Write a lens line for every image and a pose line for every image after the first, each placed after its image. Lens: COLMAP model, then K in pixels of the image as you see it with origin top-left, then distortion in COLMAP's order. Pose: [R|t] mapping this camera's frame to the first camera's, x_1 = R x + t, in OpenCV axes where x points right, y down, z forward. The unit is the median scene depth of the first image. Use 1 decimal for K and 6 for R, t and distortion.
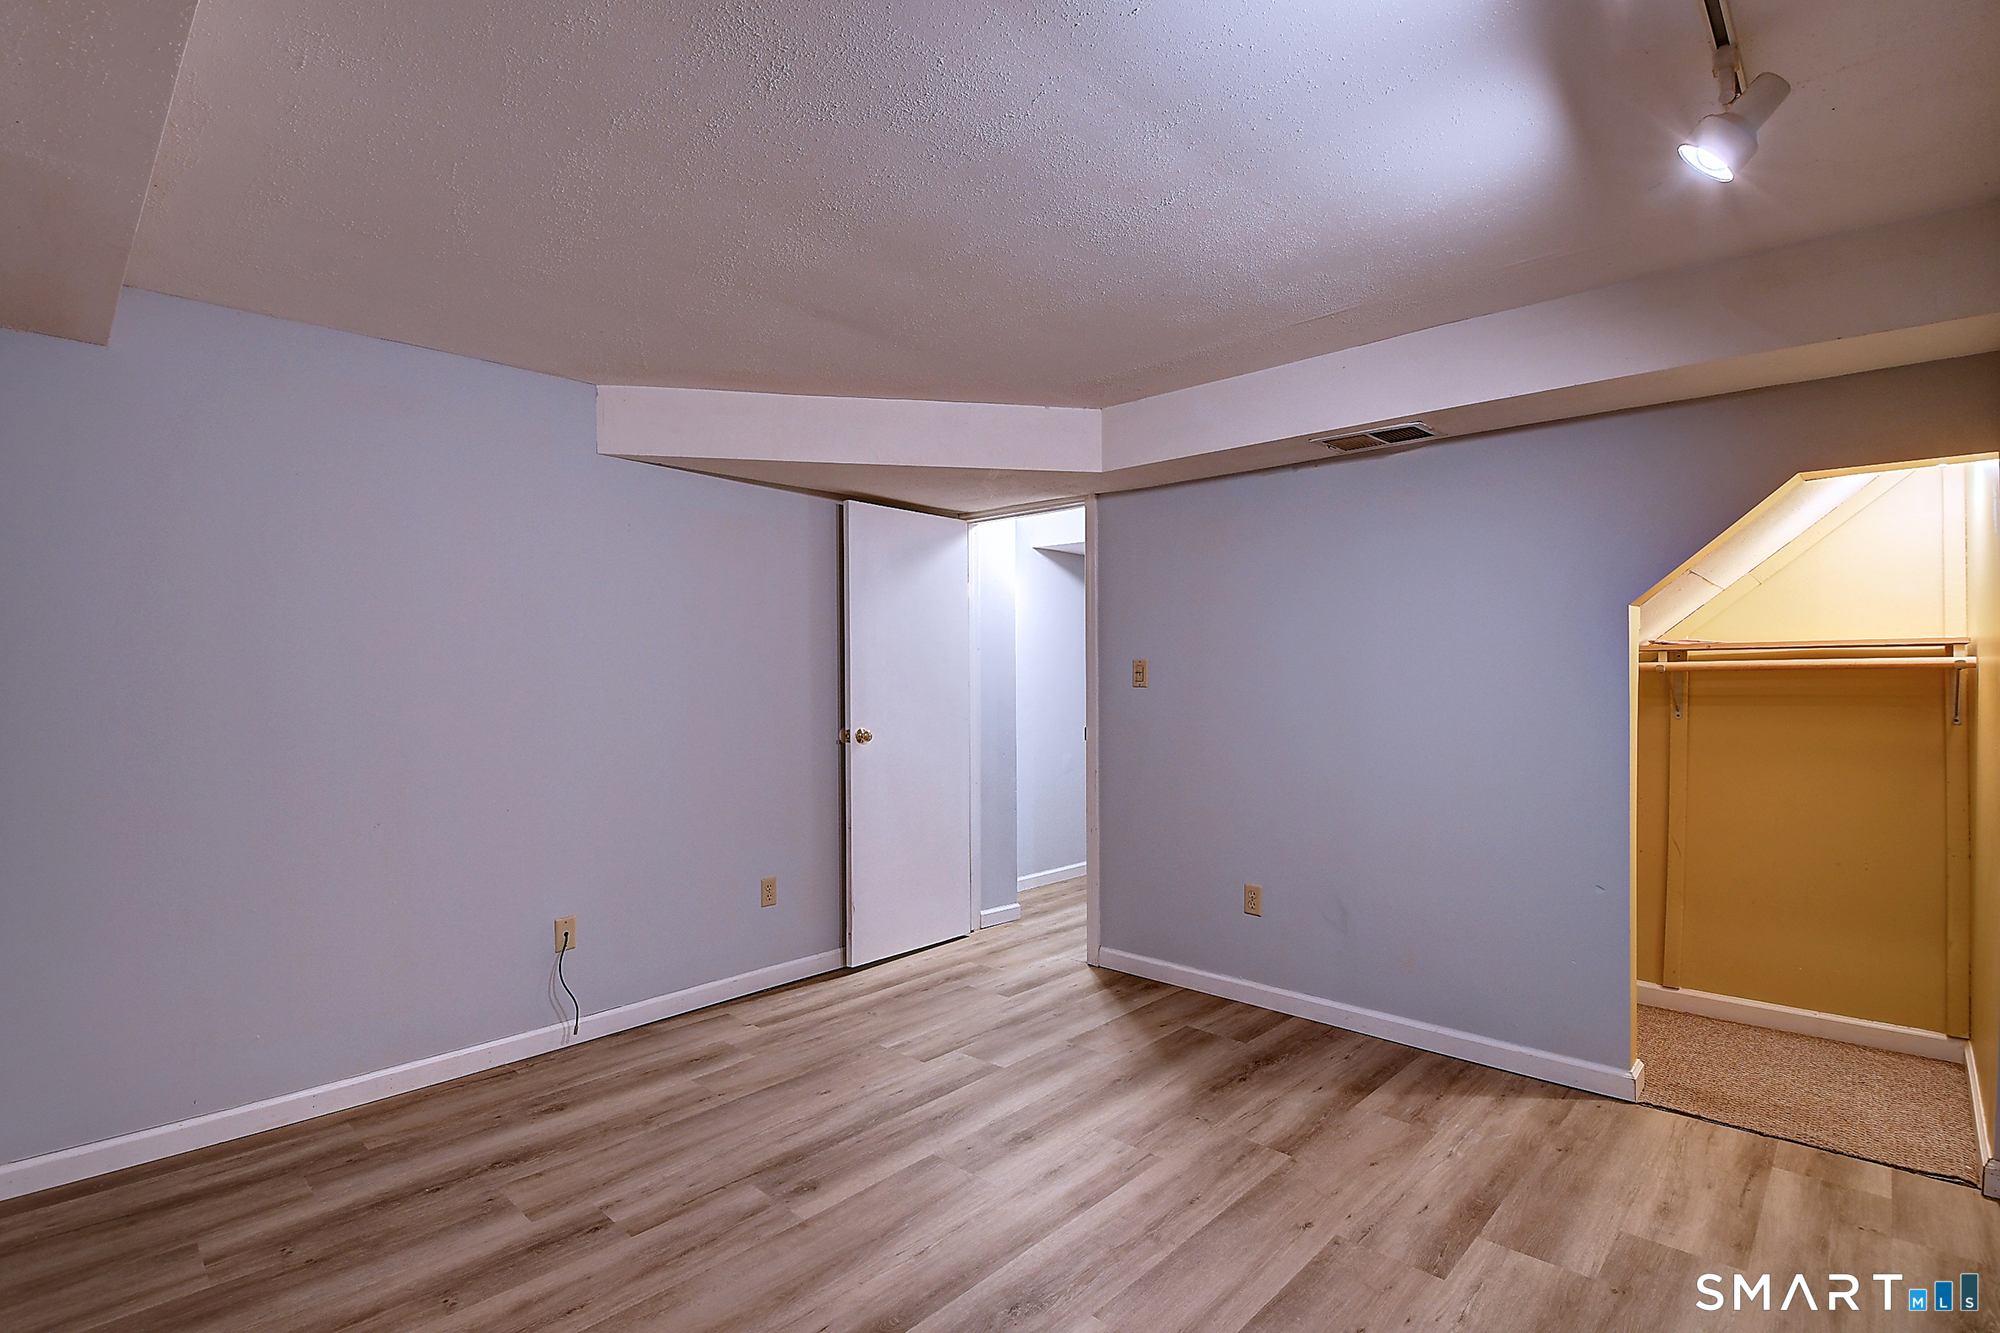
lens RADIAL K [[948.1, 0, 1003.6], [0, 948.1, 671.1], [0, 0, 1]] dist [-0.000414, -0.000048]
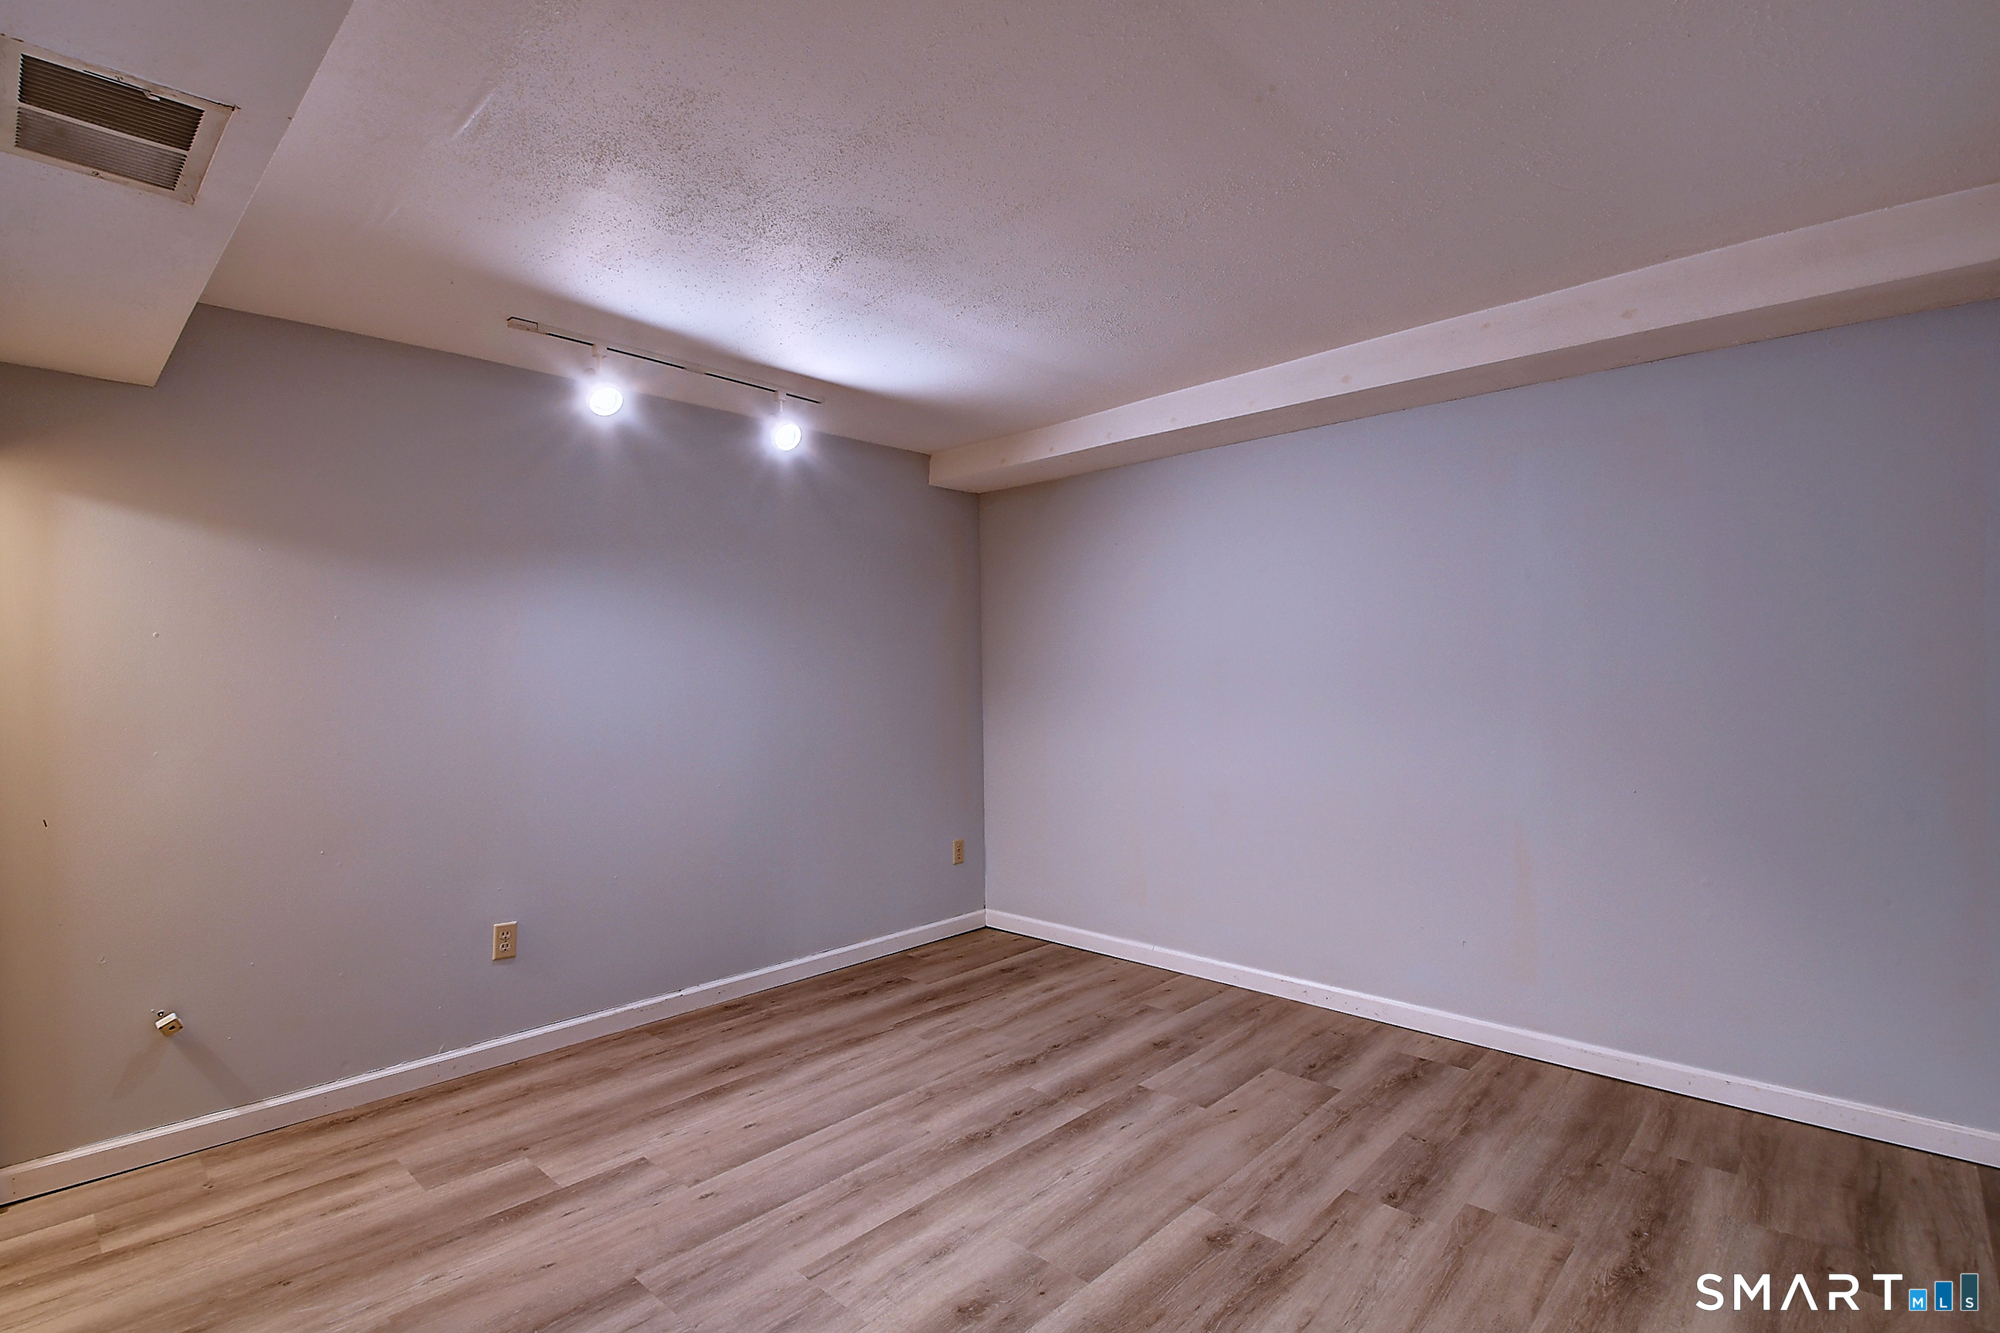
lens RADIAL K [[948.1, 0, 996.6], [0, 948.1, 670.8], [0, 0, 1]] dist [-0.000414, -0.000048]
pose [[-0.999808, 0.017648, -0.008493, -0.001999], [0.017698, 0.999826, -0.005842, 0.014907], [0.008388, -0.005992, -0.999947, 1.953721]]
